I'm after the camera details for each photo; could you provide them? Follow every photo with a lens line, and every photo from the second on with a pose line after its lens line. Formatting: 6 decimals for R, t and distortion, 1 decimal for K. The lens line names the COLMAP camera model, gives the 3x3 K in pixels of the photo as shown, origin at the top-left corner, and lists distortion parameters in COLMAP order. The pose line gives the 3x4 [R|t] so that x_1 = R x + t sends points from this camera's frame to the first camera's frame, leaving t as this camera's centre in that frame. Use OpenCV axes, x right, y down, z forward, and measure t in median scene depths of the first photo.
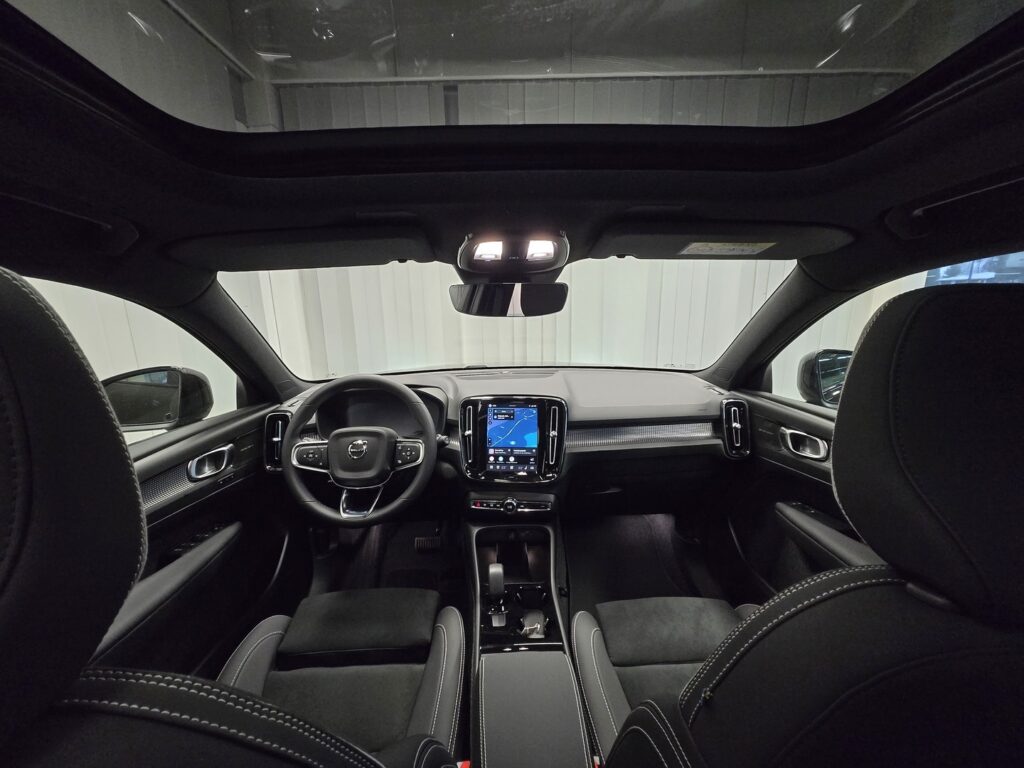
lens RADIAL K [[419.9, 0, 512.0], [0, 419.9, 384.0], [0, 0, 1]] dist [0.001095, 0.000039]
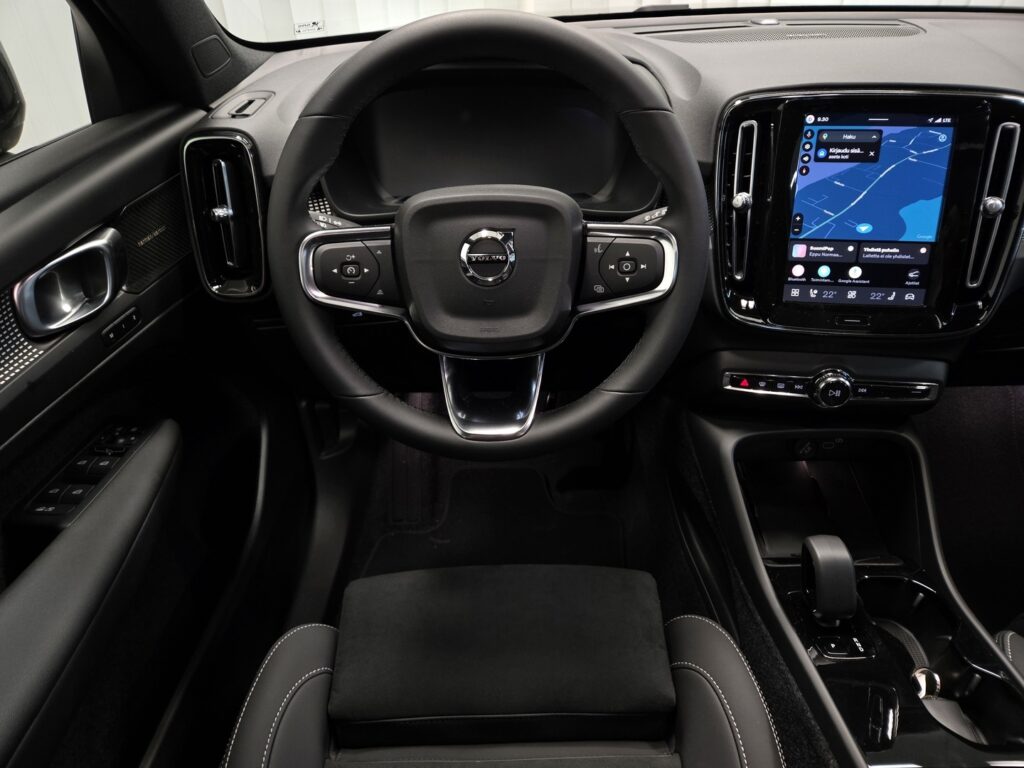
lens RADIAL K [[720.3, 0, 508.6], [0, 720.3, 380.1], [0, 0, 1]] dist [0.075974, -0.078551]
pose [[0.999570, 0.016493, -0.024225, -0.295113], [-0.005688, 0.920065, 0.391725, 0.015143], [0.028749, -0.391419, 0.919763, 0.364574]]
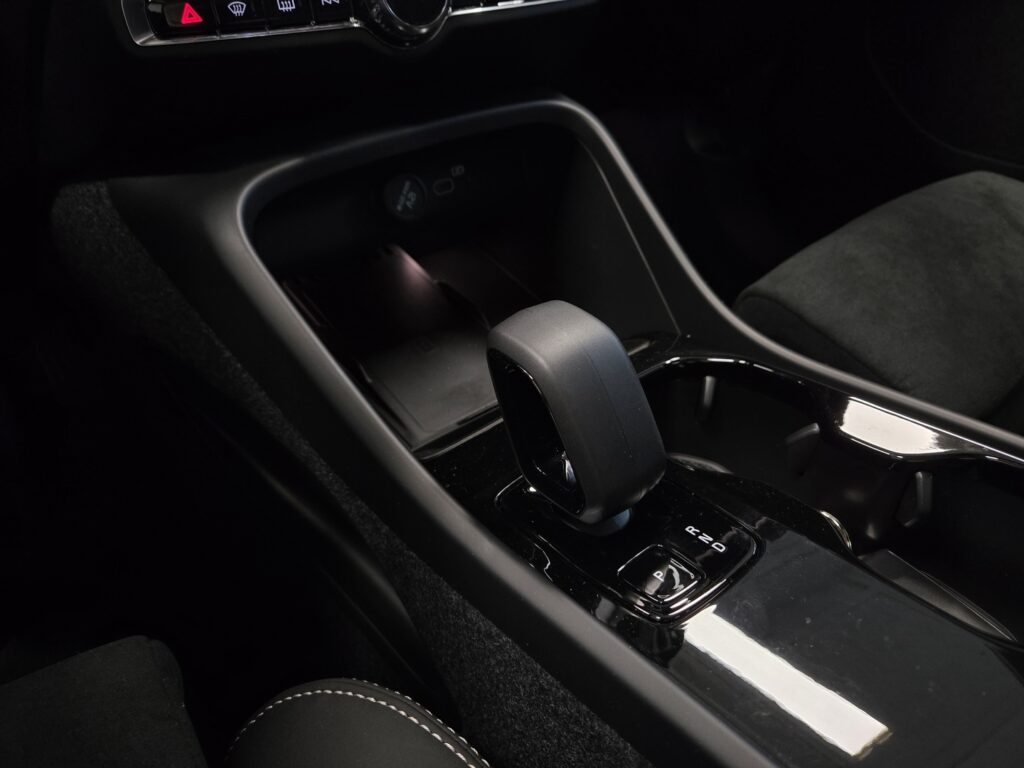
lens RADIAL K [[720.3, 0, 508.6], [0, 720.3, 380.1], [0, 0, 1]] dist [0.075974, -0.078551]
pose [[0.814779, -0.354965, 0.458404, -0.152359], [0.113488, 0.873016, 0.474303, 0.296061], [-0.568555, -0.334429, 0.751600, 0.727064]]
